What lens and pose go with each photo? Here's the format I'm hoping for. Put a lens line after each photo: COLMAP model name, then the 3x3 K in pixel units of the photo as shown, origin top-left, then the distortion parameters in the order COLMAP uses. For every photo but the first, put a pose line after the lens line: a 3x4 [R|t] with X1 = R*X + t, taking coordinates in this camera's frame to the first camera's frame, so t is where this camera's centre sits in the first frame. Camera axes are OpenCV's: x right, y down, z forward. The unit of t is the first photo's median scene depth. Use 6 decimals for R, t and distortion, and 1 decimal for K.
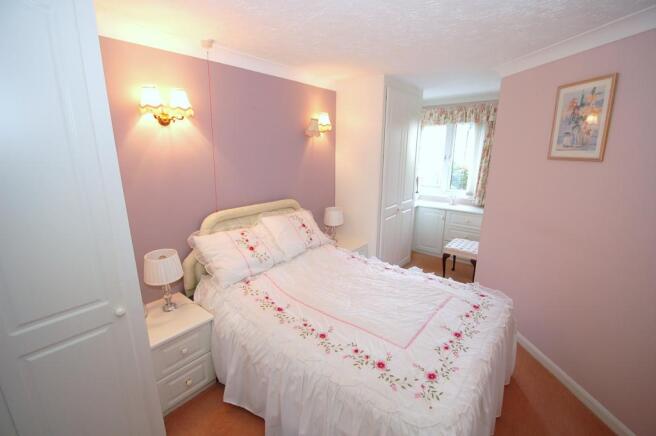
lens RADIAL K [[285.1, 0, 330.7], [0, 285.1, 218.5], [0, 0, 1]] dist [0.017051, -0.022069]
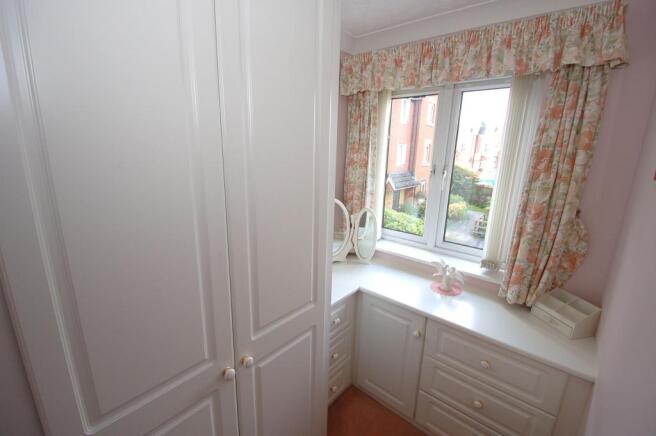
lens RADIAL K [[285.1, 0, 330.7], [0, 285.1, 218.5], [0, 0, 1]] dist [0.017051, -0.022069]
pose [[0.999421, 0.029307, -0.017291, 0.278772], [-0.029360, 0.999565, -0.002862, -0.147396], [0.017199, 0.003368, 0.999846, 0.620127]]
